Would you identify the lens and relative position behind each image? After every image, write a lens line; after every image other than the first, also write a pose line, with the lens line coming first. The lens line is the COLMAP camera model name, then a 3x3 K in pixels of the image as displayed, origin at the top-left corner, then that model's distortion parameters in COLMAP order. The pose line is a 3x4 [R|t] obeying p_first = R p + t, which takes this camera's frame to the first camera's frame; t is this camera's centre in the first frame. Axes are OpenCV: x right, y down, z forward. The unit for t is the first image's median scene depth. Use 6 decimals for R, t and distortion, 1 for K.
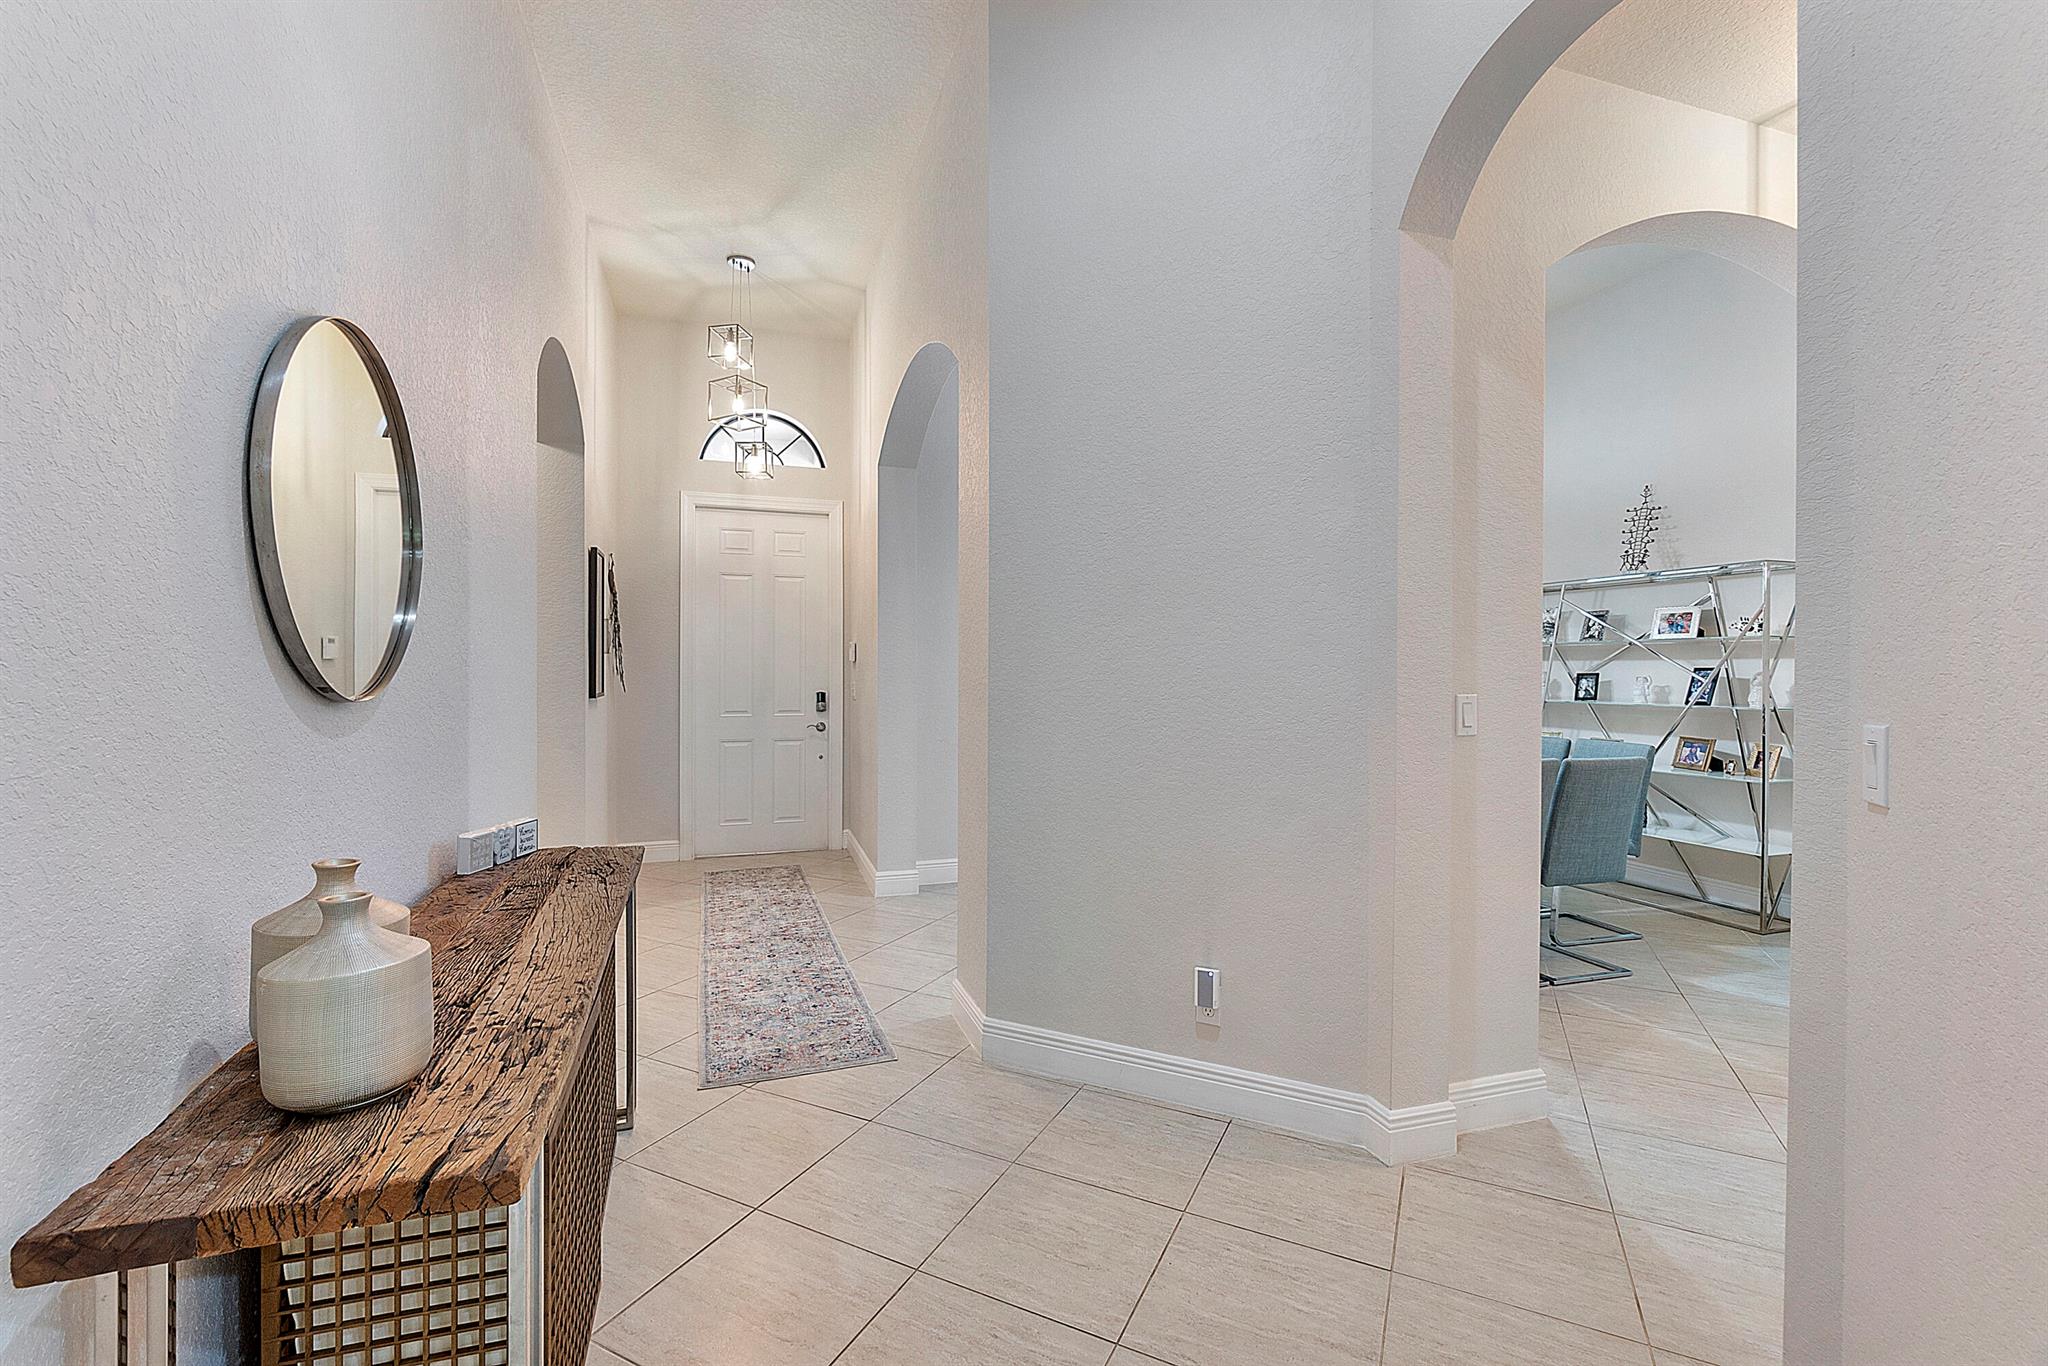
lens RADIAL K [[889.1, 0, 1010.7], [0, 889.1, 678.2], [0, 0, 1]] dist [-0.008118, 0.001904]
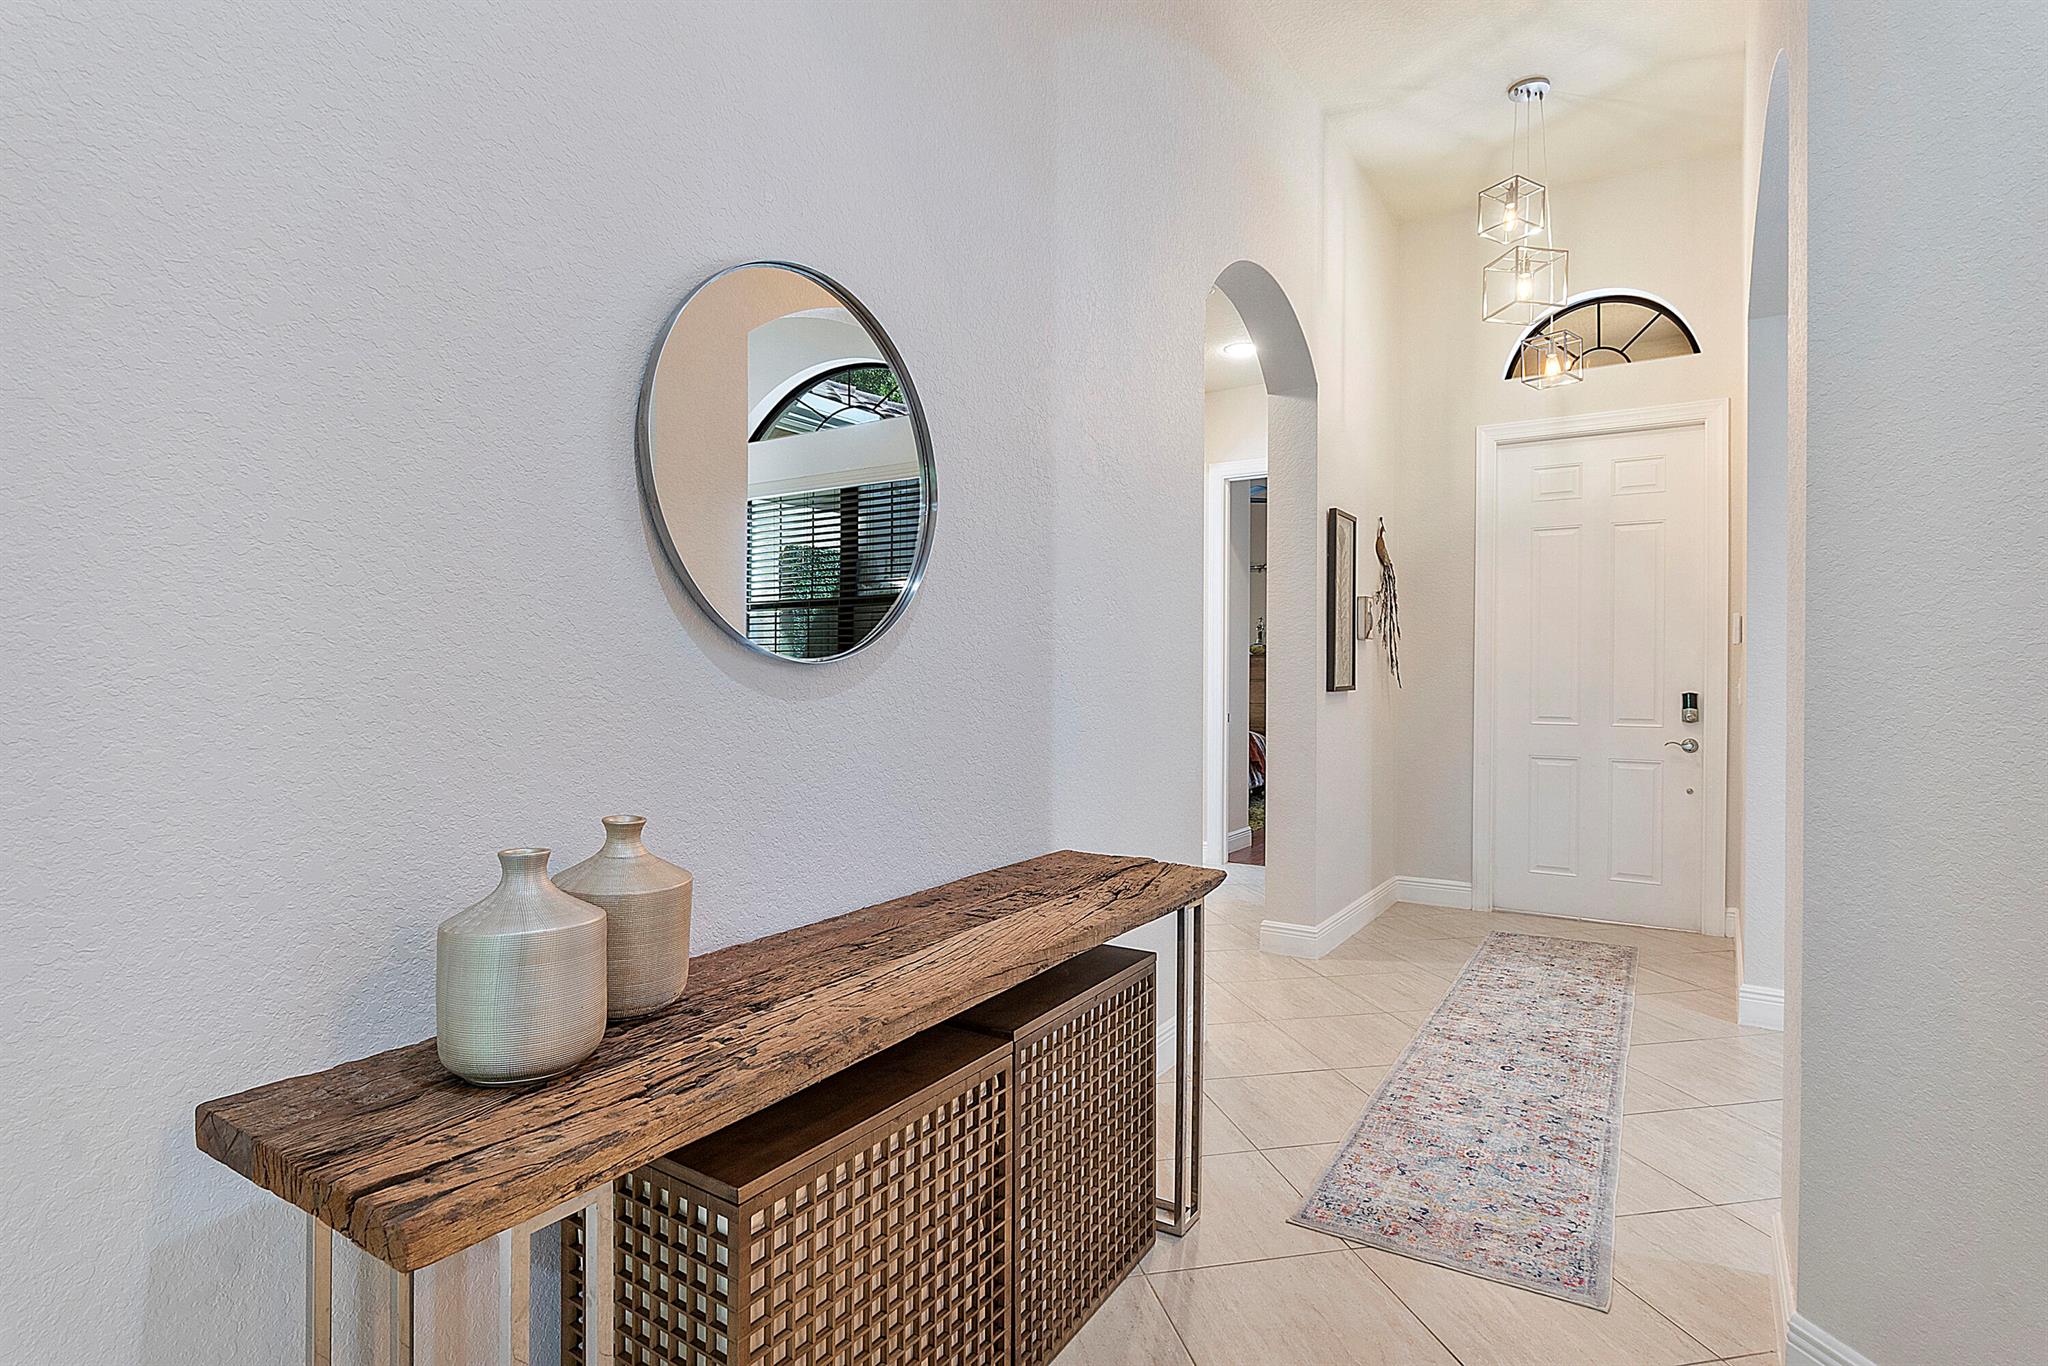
lens RADIAL K [[1025.4, 0, 1018.3], [0, 1025.4, 676.3], [0, 0, 1]] dist [-0.009831, 0.001394]
pose [[0.620088, 0.002487, -0.784529, 0.108309], [-0.010304, 0.999935, -0.004974, 0.018332], [0.784465, 0.011168, 0.620073, 0.205260]]
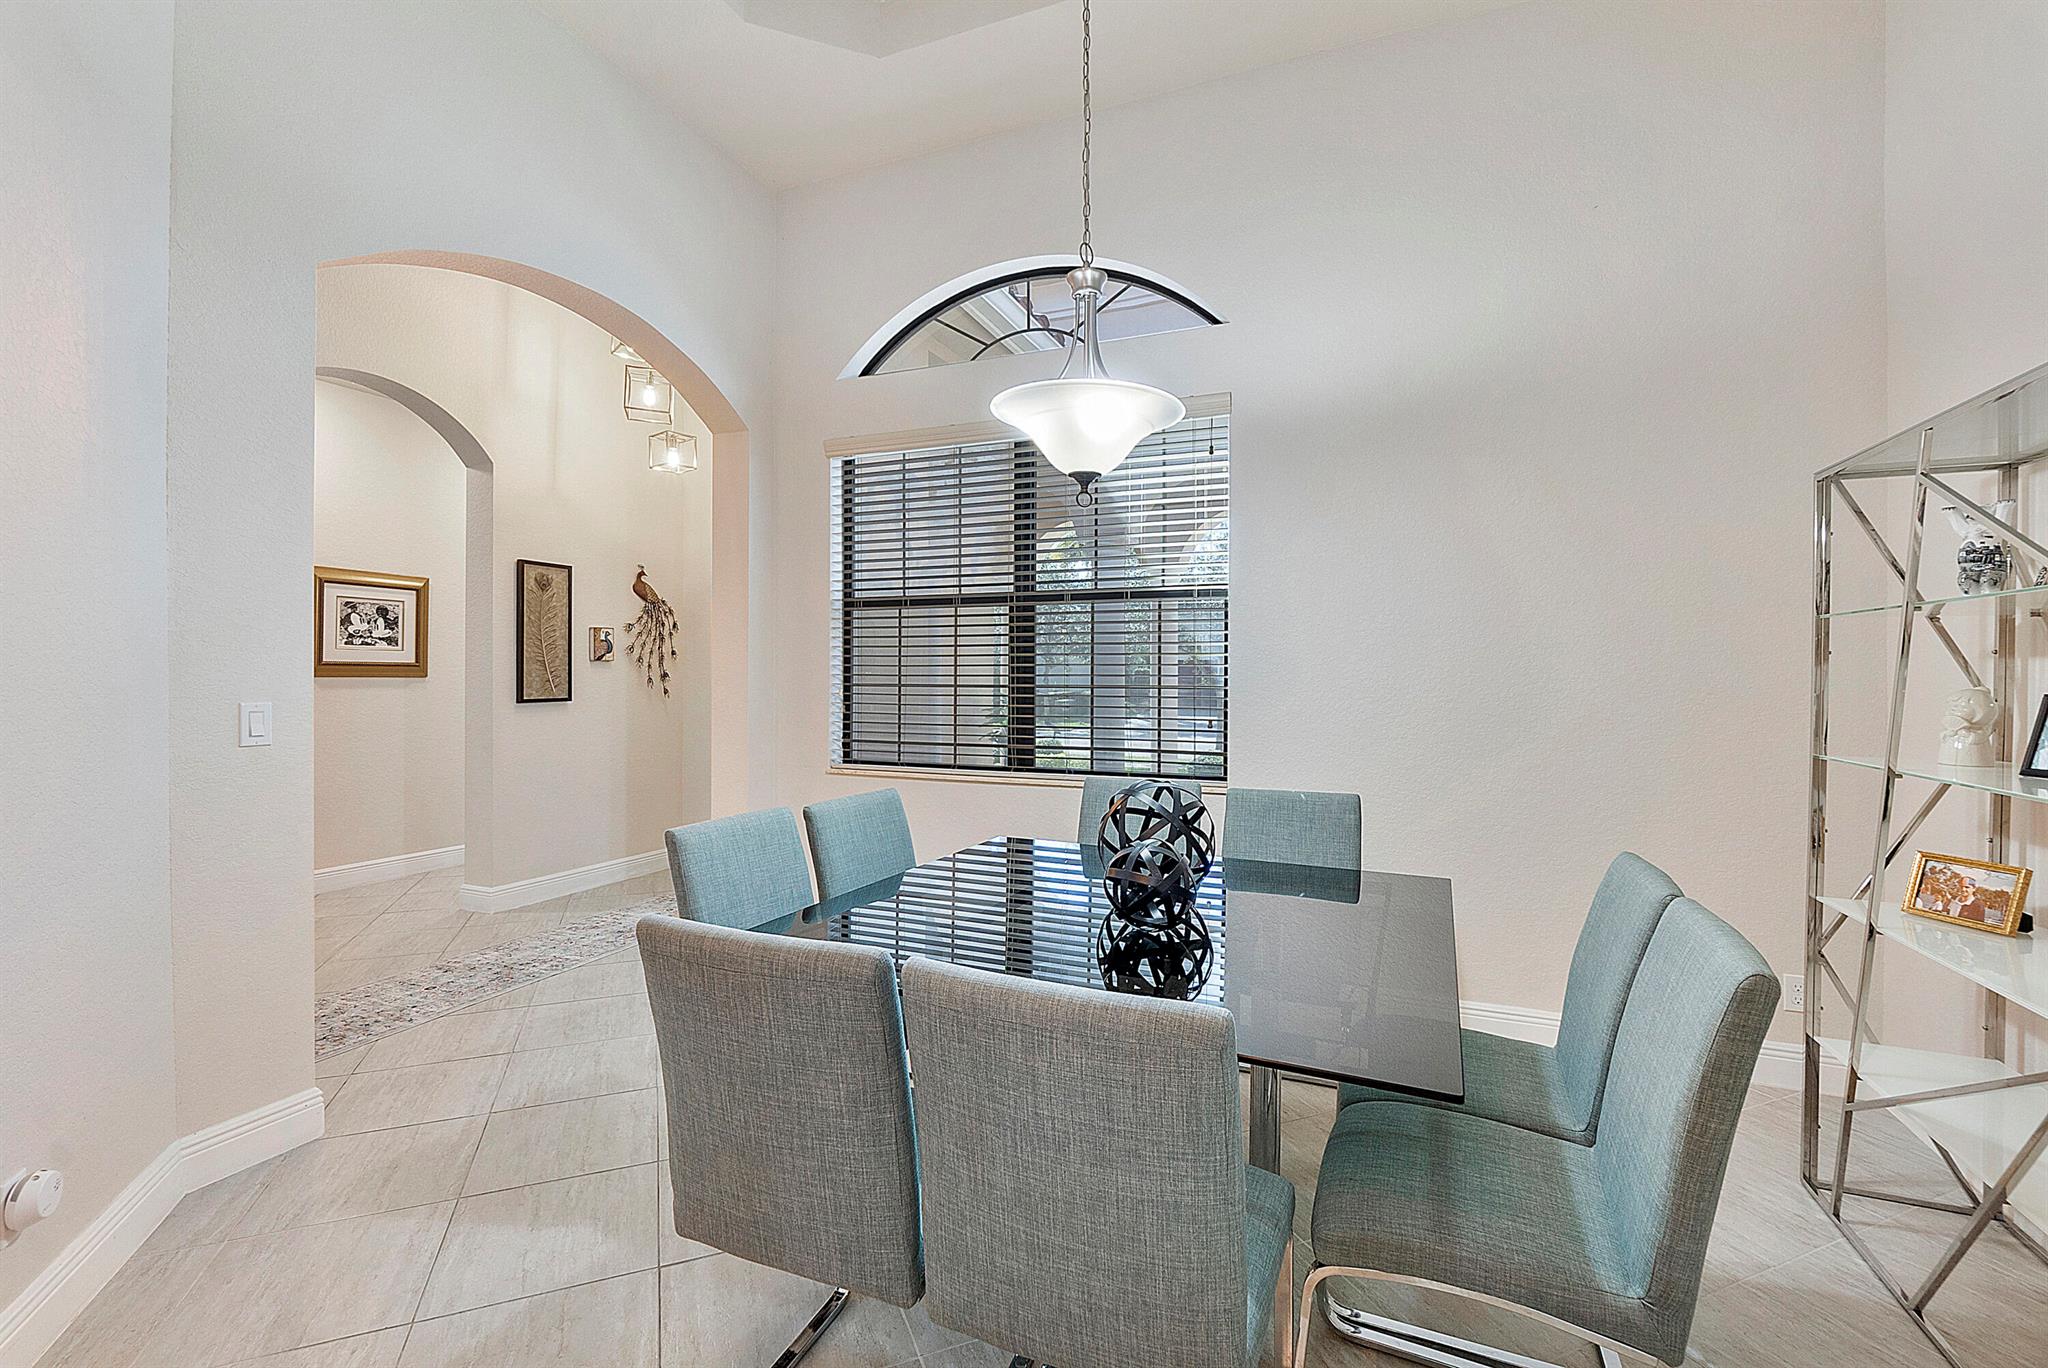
lens RADIAL K [[889.4, 0, 1018.3], [0, 889.4, 678.0], [0, 0, 1]] dist [-0.002261, -0.000120]
pose [[0.750996, 0.001587, -0.660305, 0.754164], [-0.007815, 0.999948, -0.006485, -0.004952], [0.660261, 0.010031, 0.750969, 0.678717]]
